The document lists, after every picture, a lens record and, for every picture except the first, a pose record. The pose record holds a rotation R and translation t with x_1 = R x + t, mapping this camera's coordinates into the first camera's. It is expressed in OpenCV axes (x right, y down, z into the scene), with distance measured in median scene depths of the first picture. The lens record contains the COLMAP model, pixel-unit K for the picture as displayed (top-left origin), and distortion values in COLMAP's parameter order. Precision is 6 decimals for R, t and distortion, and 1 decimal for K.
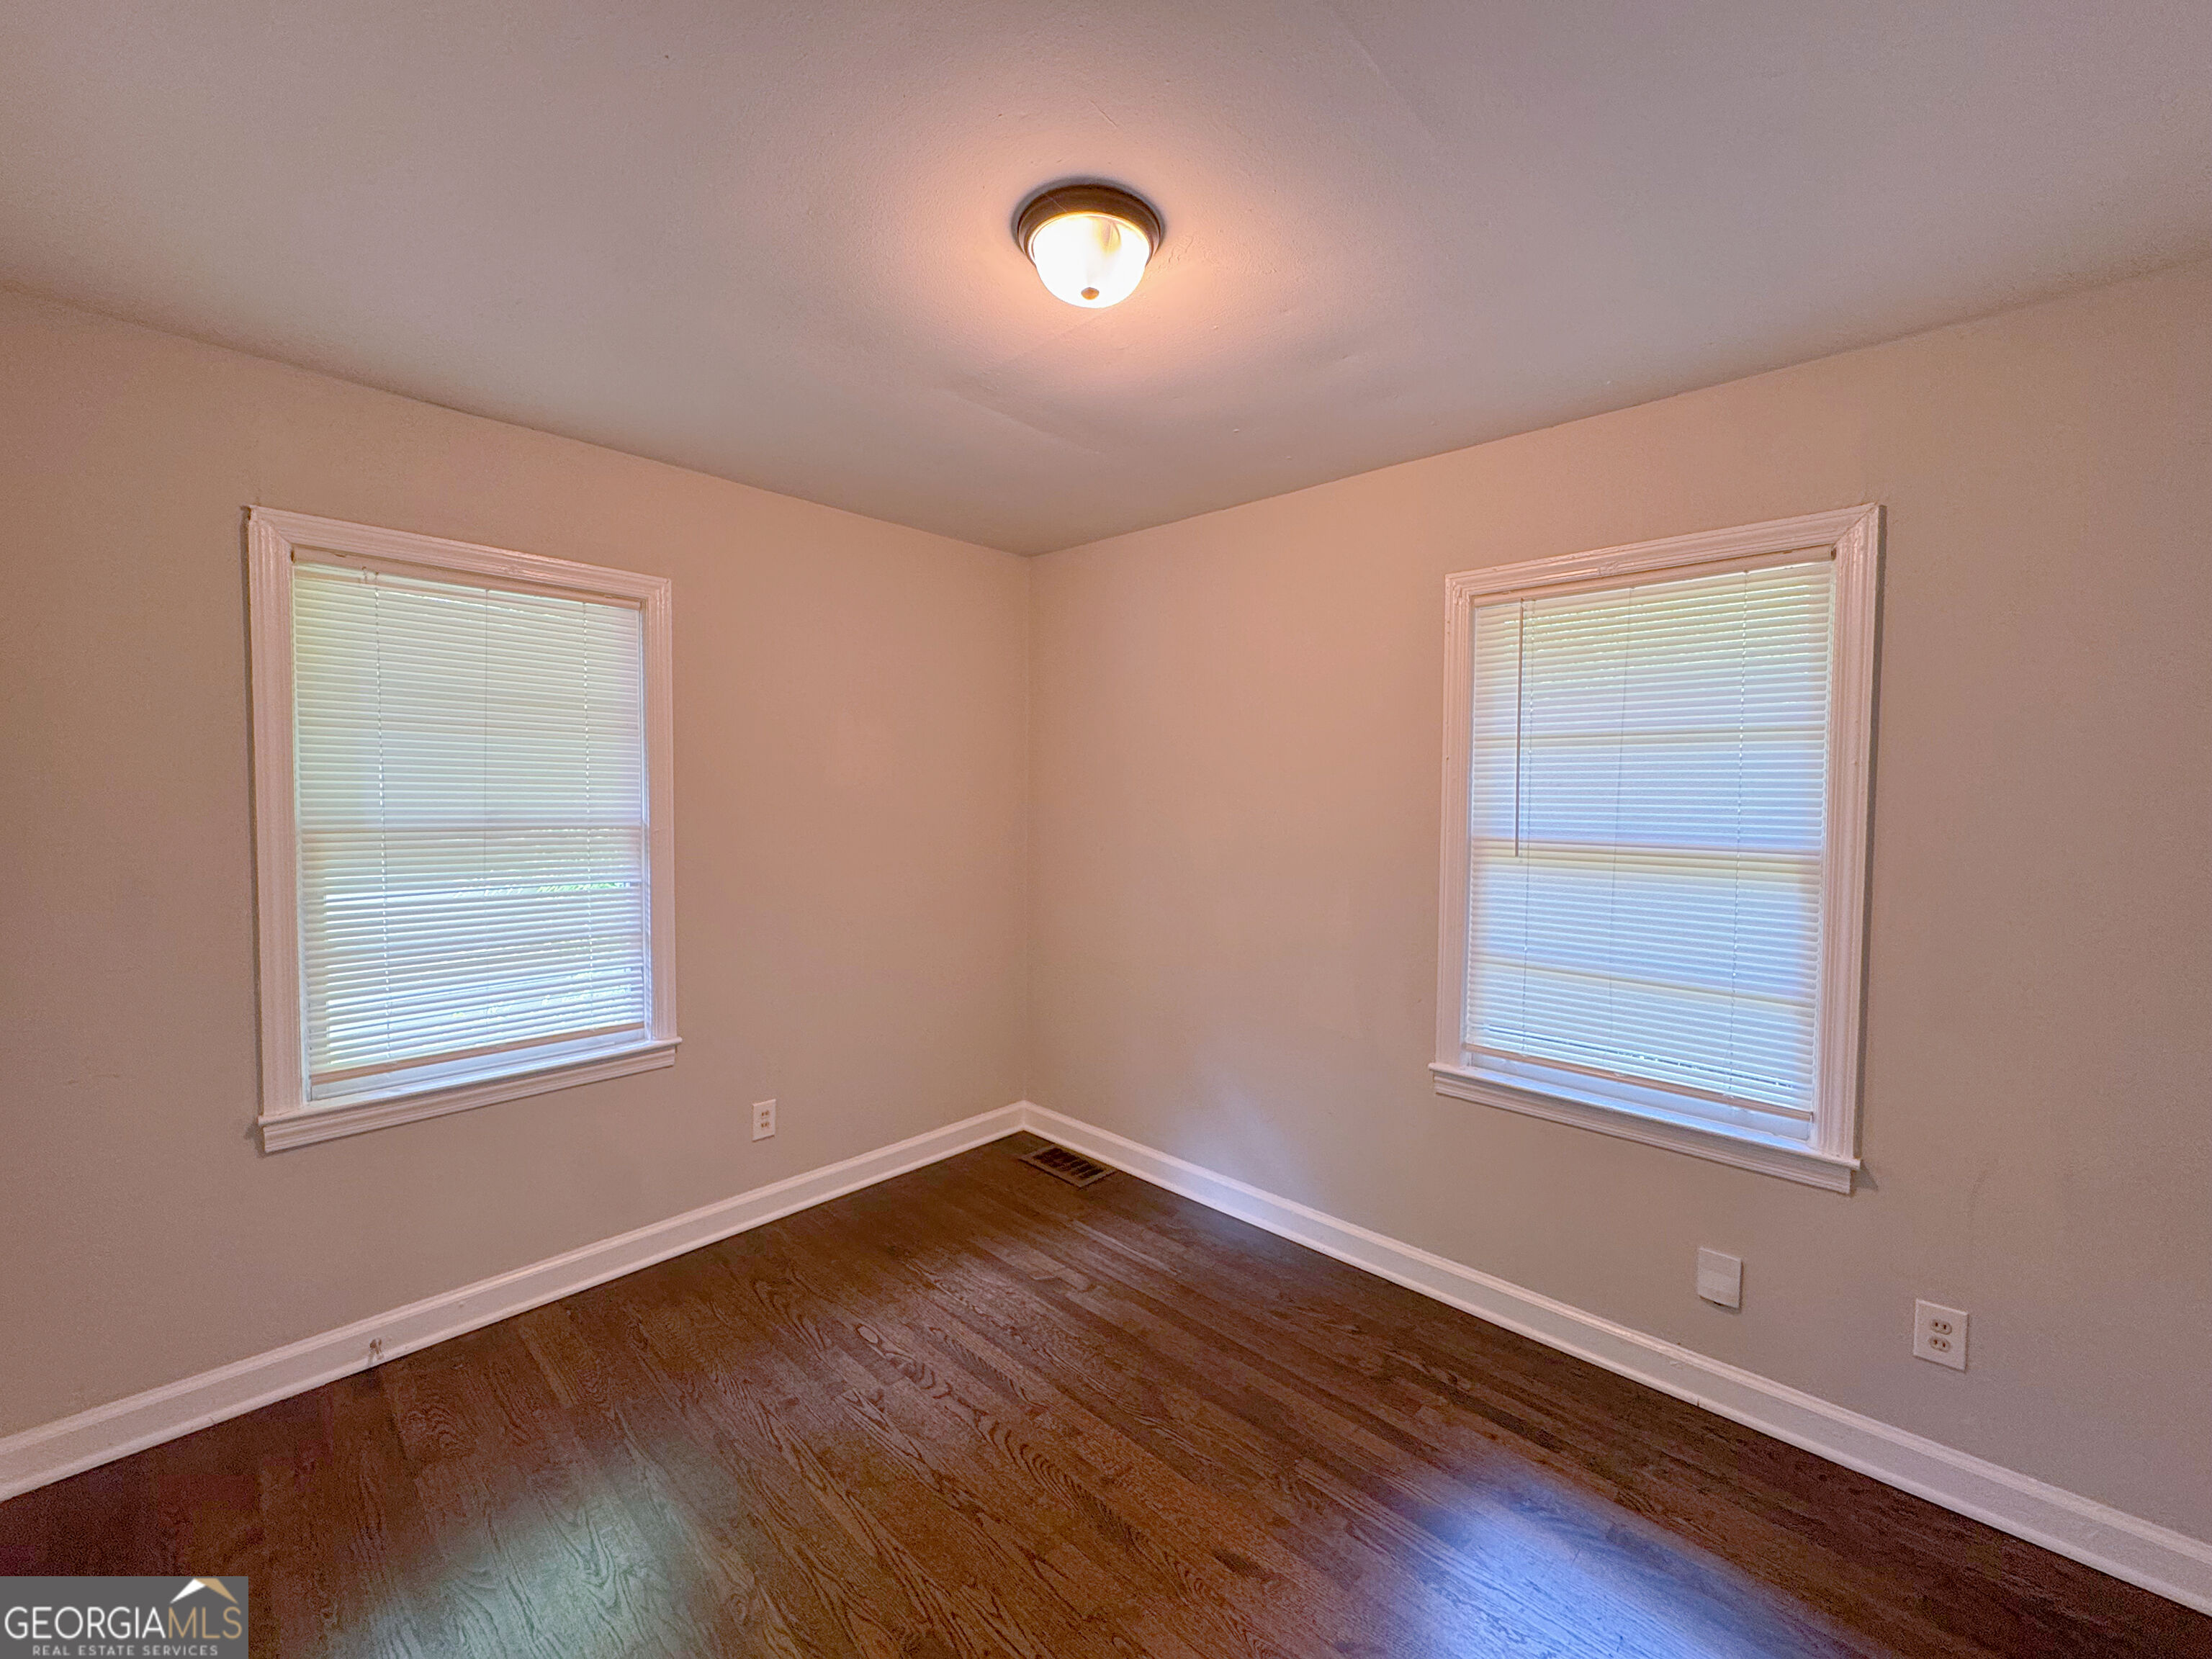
lens RADIAL K [[874.8, 0, 1126.9], [0, 874.8, 820.4], [0, 0, 1]] dist [0.002560, 0.000554]
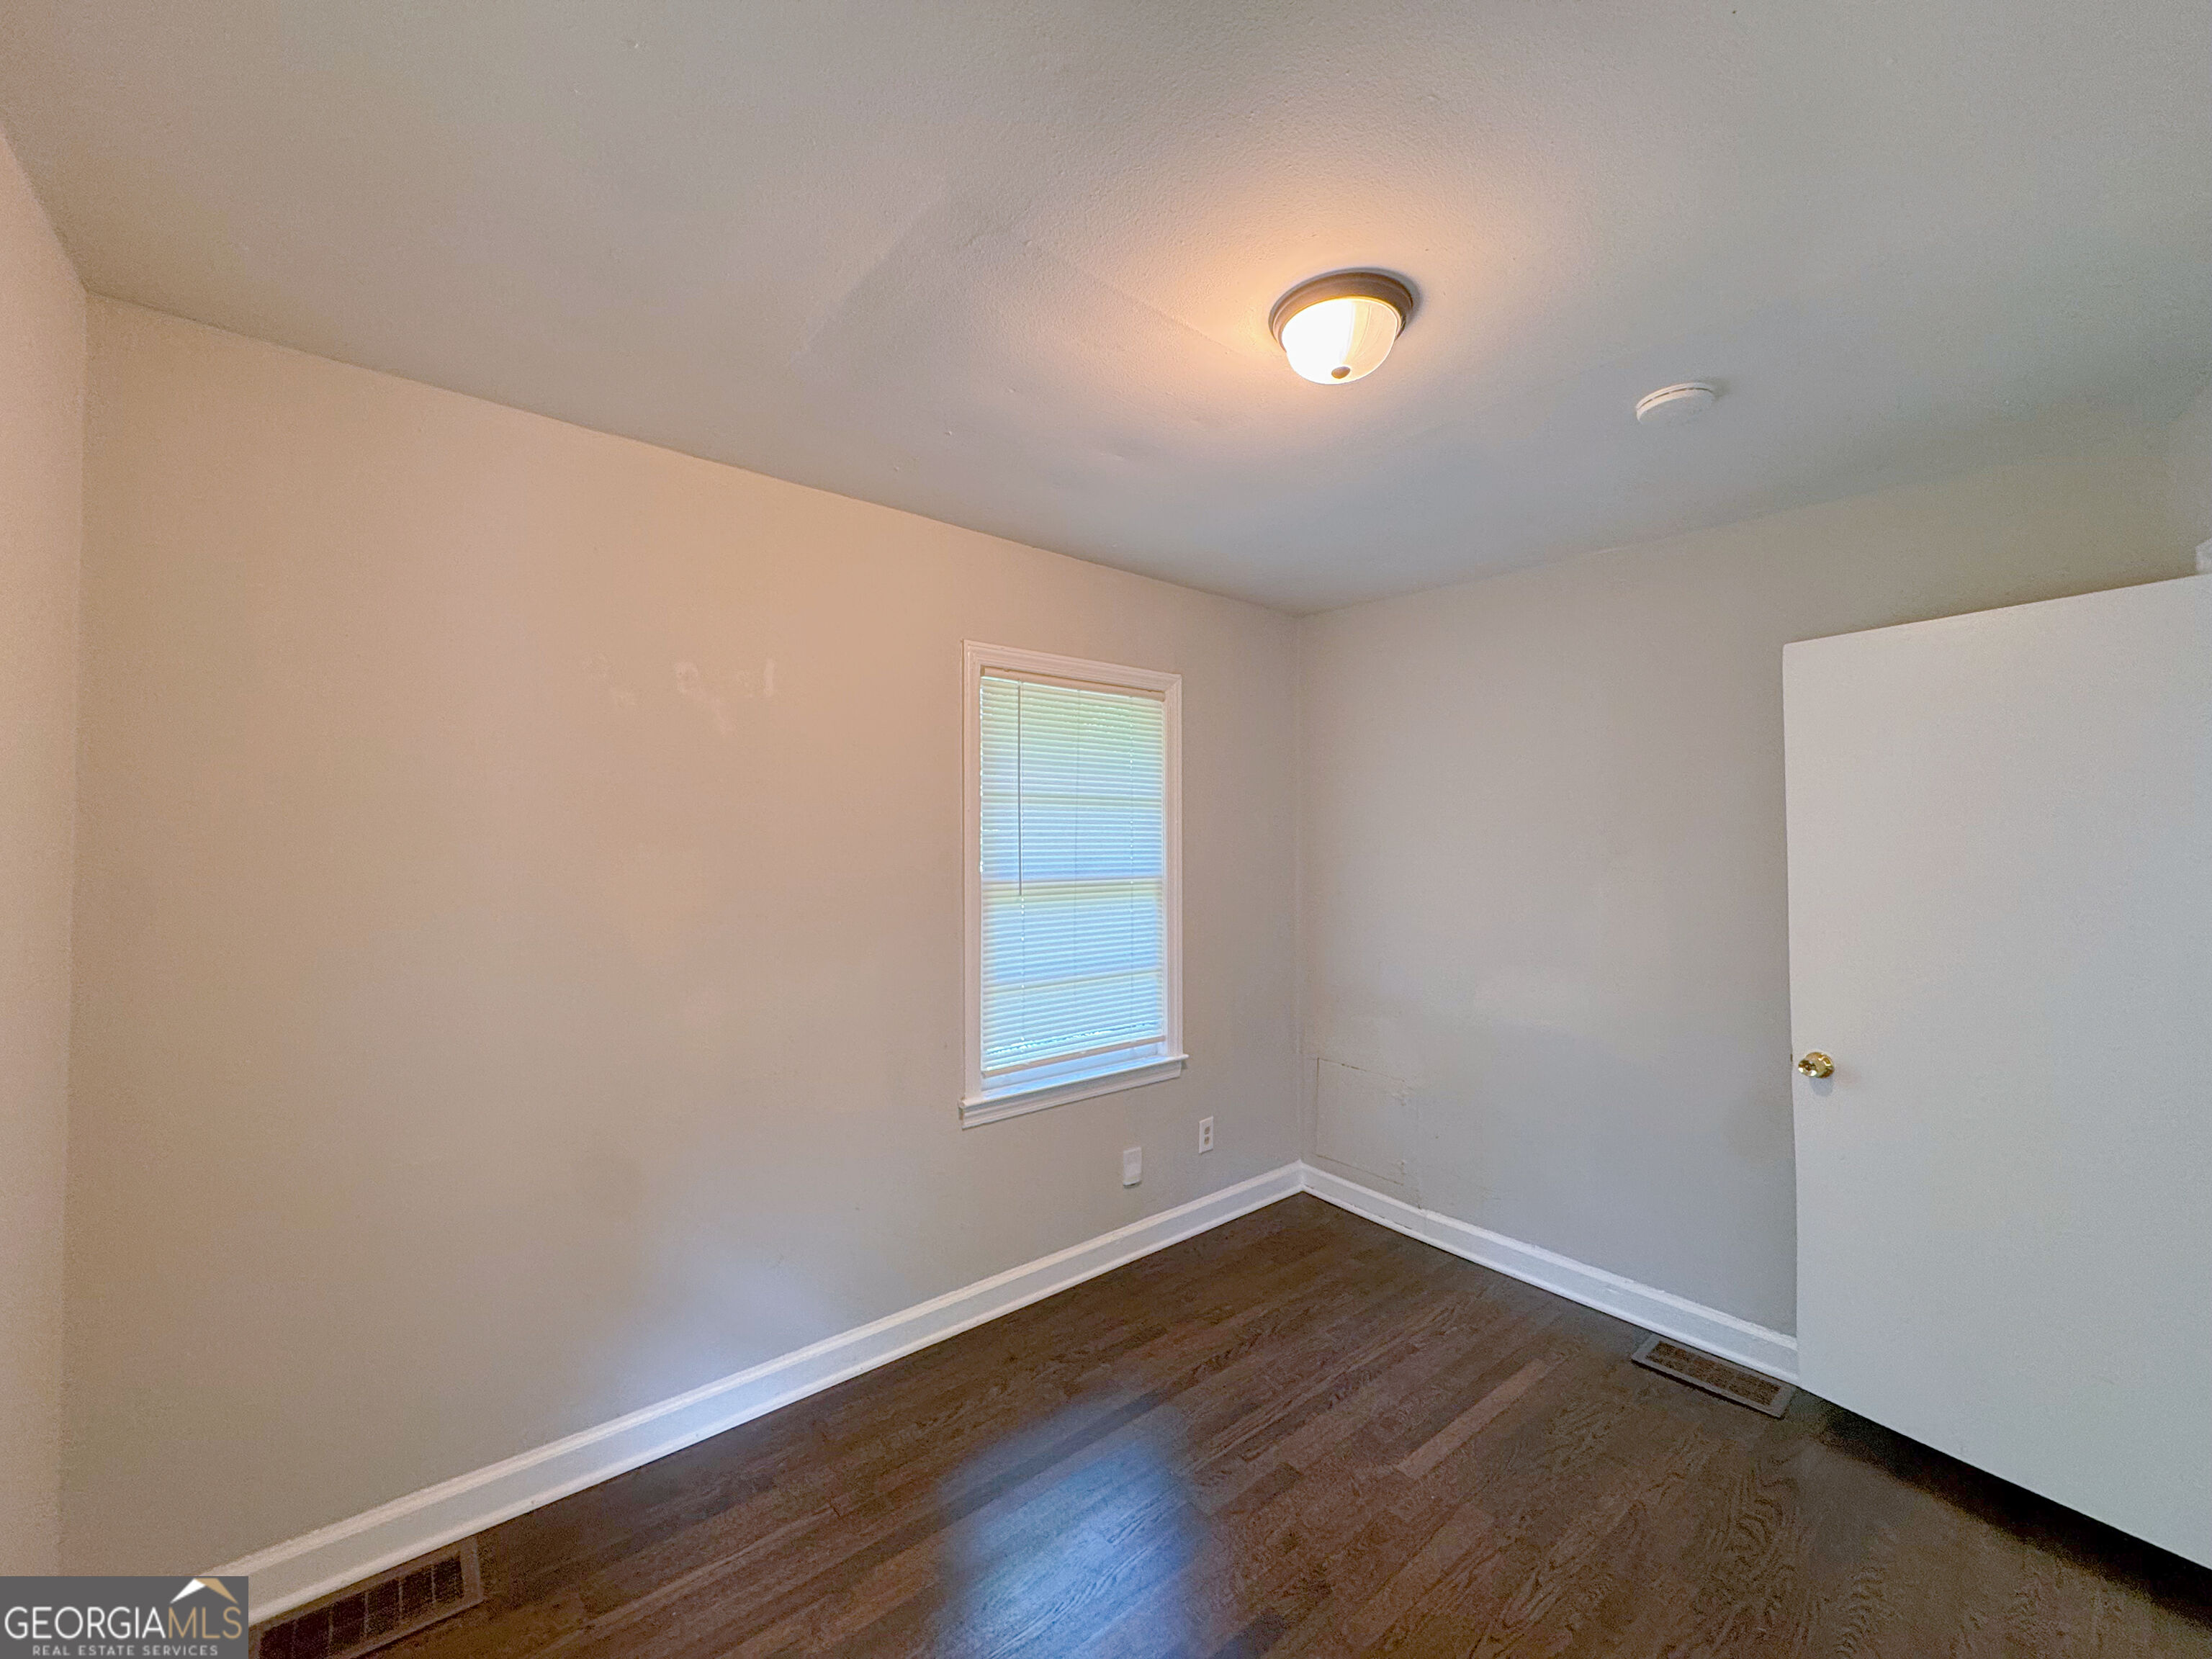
lens RADIAL K [[874.8, 0, 1098.8], [0, 874.8, 822.0], [0, 0, 1]] dist [0.002560, 0.000554]
pose [[0.134943, 0.007439, 0.990825, -0.744882], [0.031396, 0.999438, -0.011780, -0.042915], [-0.990356, 0.032697, 0.134633, 0.774293]]
